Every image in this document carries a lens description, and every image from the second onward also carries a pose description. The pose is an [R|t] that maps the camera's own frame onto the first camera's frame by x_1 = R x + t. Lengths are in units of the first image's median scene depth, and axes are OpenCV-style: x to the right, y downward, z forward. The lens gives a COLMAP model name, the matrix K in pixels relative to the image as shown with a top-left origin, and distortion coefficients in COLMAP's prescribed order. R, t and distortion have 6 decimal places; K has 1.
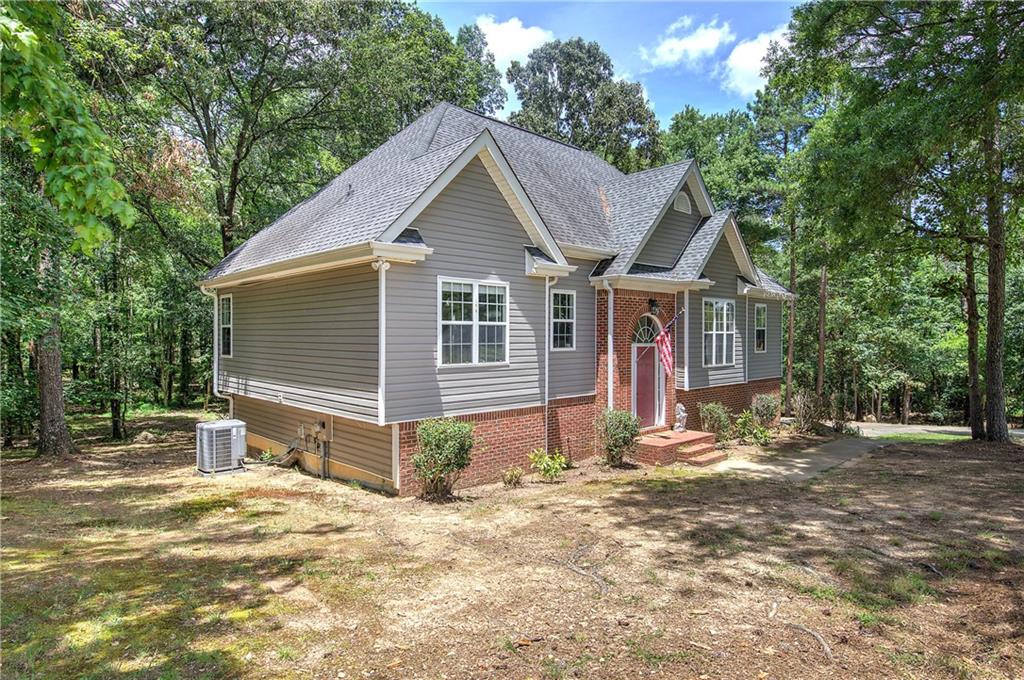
lens RADIAL K [[568.8, 0, 512.0], [0, 568.8, 340.0], [0, 0, 1]] dist [0.005259, 0.000814]
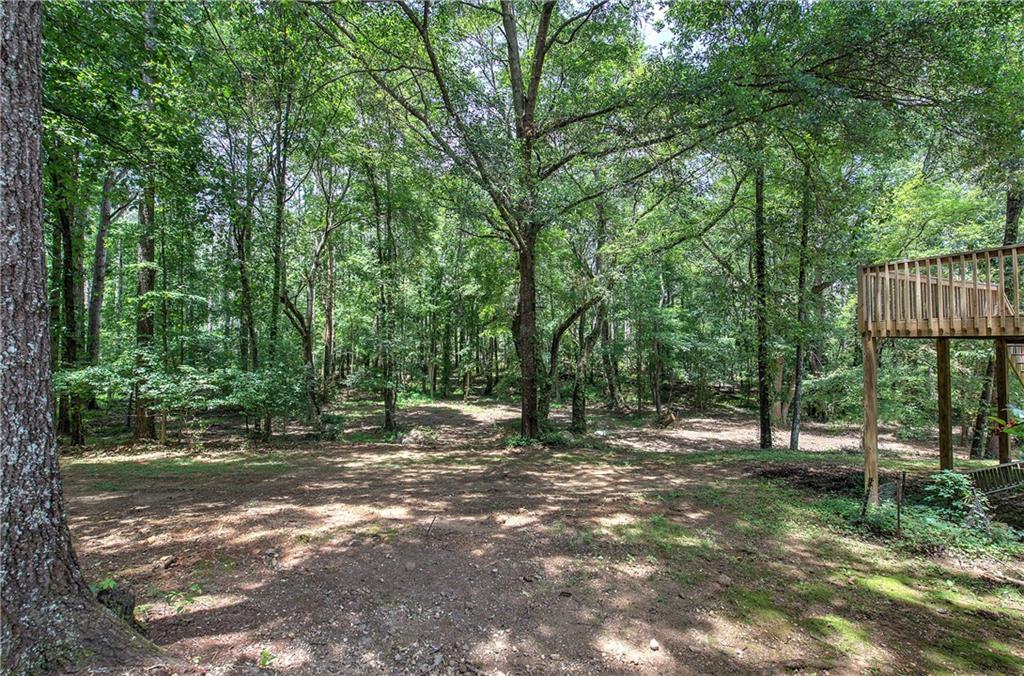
lens RADIAL K [[431.6, 0, 516.6], [0, 431.6, 336.4], [0, 0, 1]] dist [-0.007102, 0.003527]
pose [[0.942073, -0.008276, -0.335305, -0.193763], [-0.003583, 0.999390, -0.034734, 0.032367], [0.335388, 0.033924, 0.941469, 0.301097]]
